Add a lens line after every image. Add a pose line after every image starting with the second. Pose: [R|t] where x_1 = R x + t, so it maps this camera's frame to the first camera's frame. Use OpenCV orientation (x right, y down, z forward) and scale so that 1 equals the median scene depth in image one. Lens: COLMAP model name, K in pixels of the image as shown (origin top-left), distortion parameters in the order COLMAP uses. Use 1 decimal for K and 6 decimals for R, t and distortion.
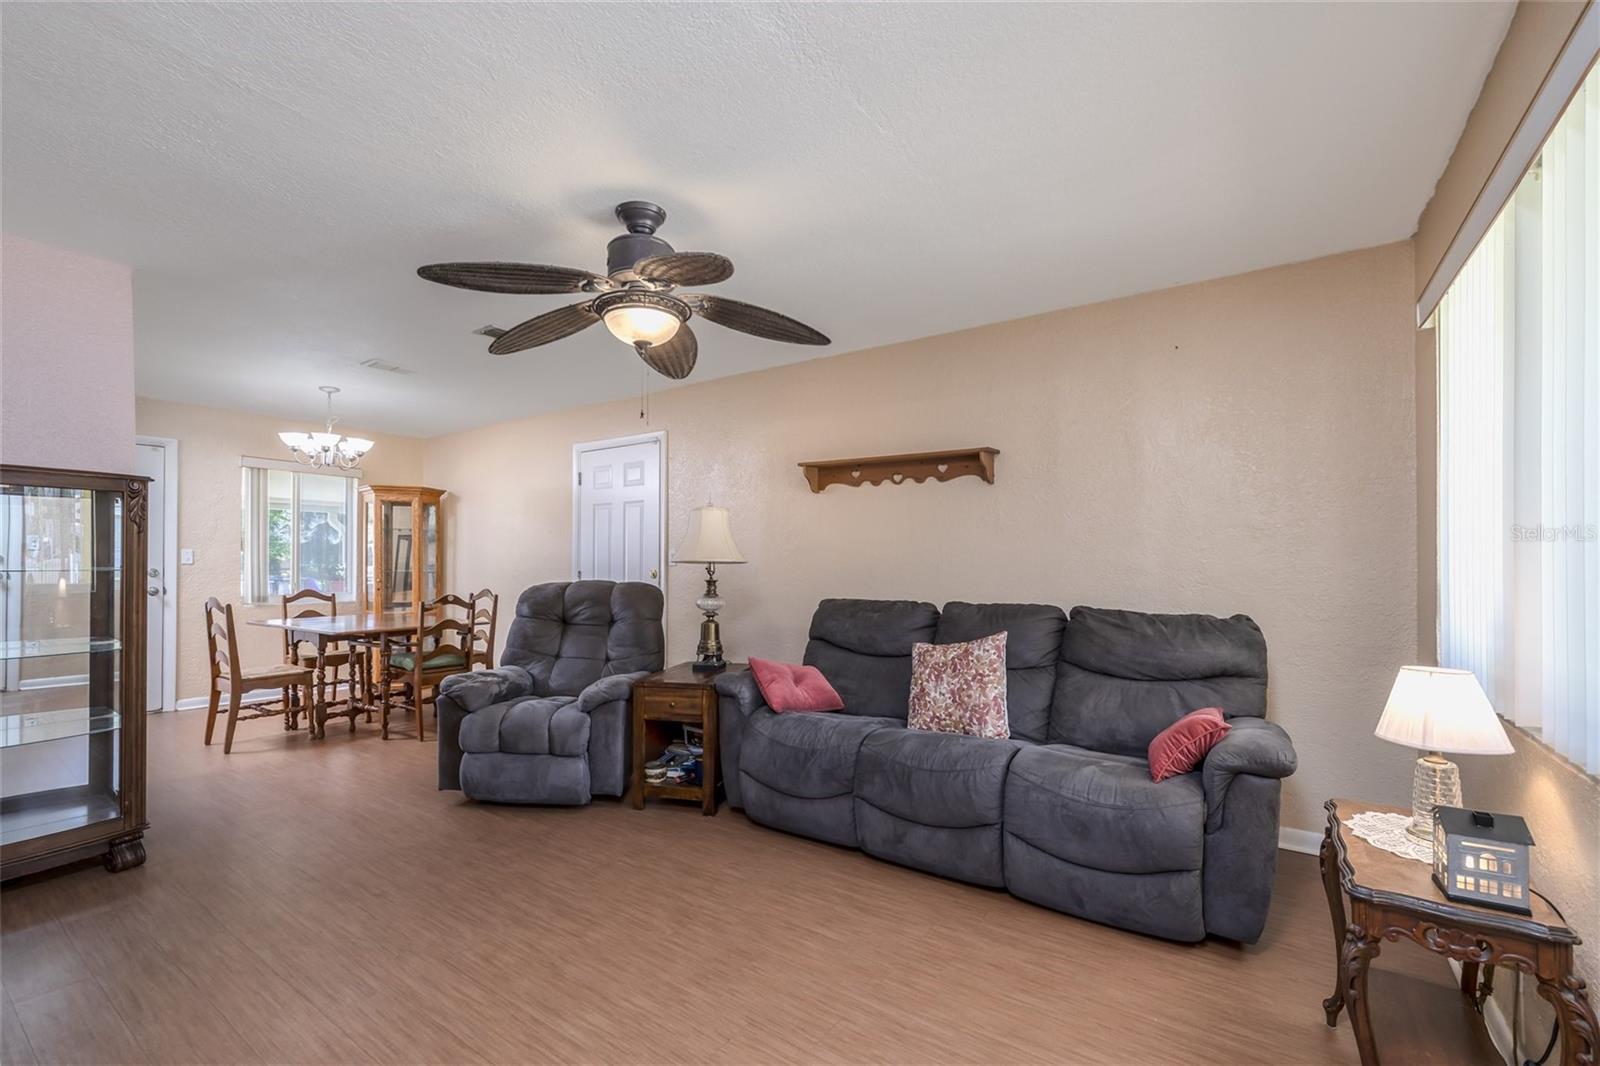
lens RADIAL K [[681.9, 0, 804.9], [0, 681.9, 548.2], [0, 0, 1]] dist [0.000375, 0.000043]
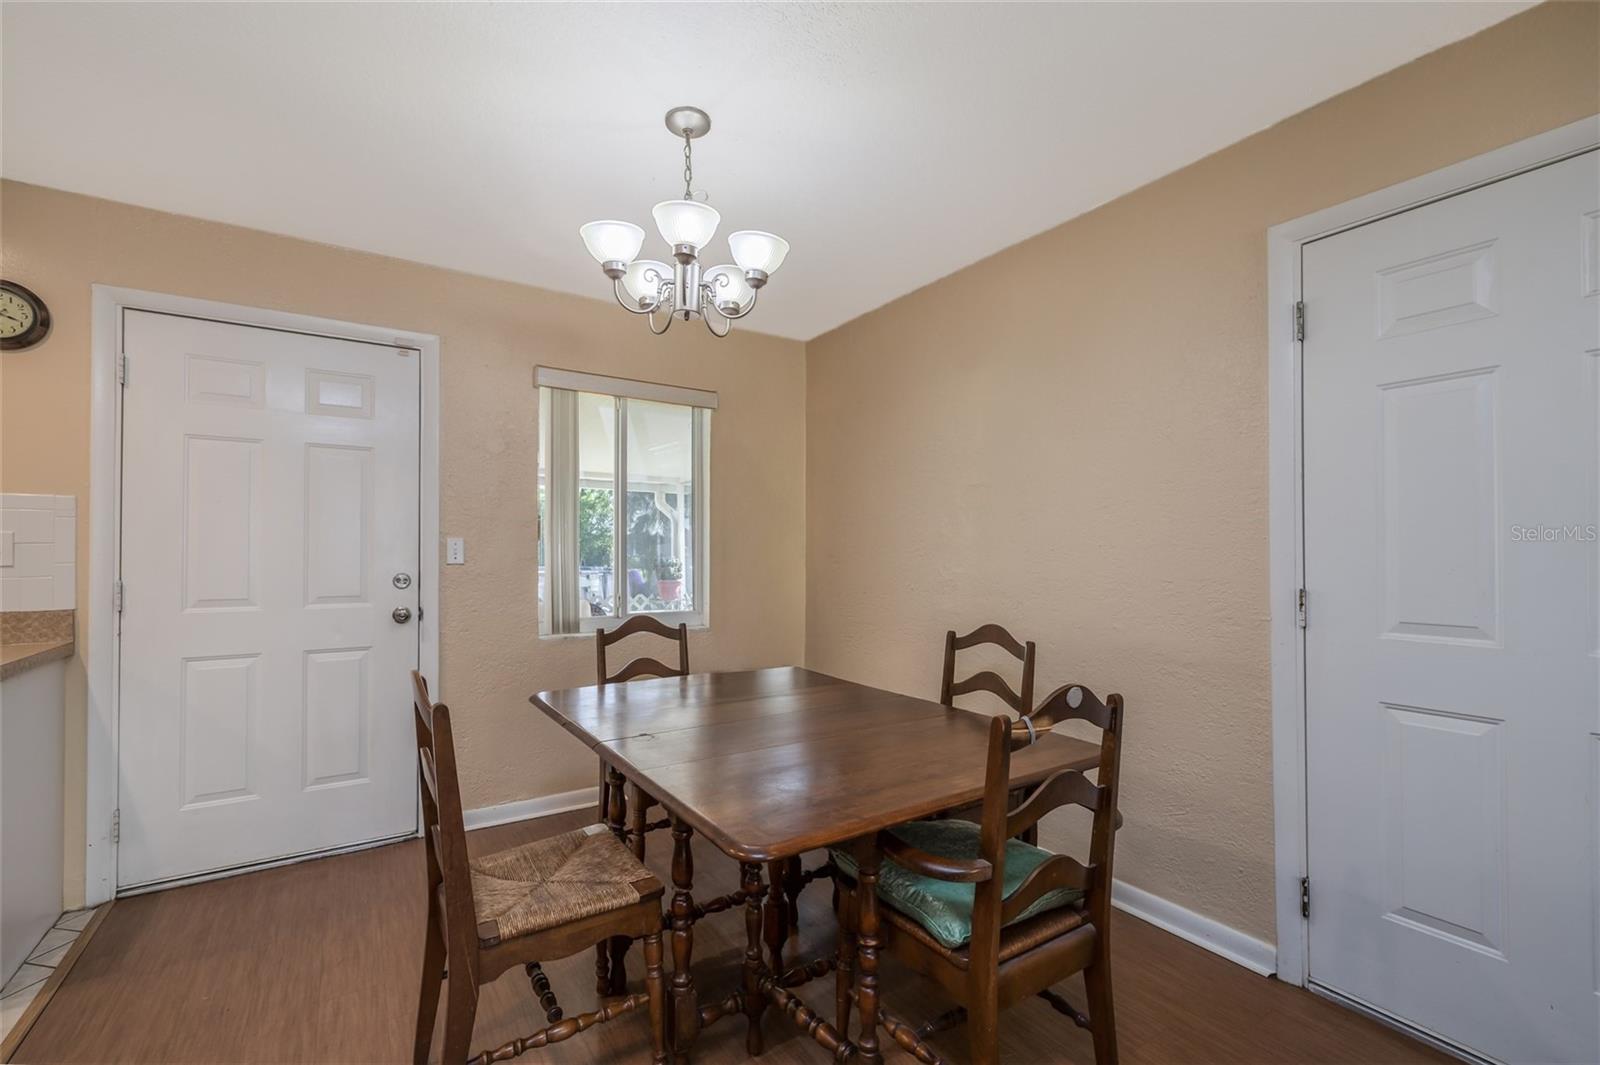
lens RADIAL K [[688.5, 0, 800.0], [0, 688.5, 532.5], [0, 0, 1]] dist [-0.000097, -0.000339]
pose [[0.925332, -0.012214, -0.378960, -0.440985], [0.009874, 0.999918, -0.008119, 0.005161], [0.379028, 0.003771, 0.925377, 0.593448]]
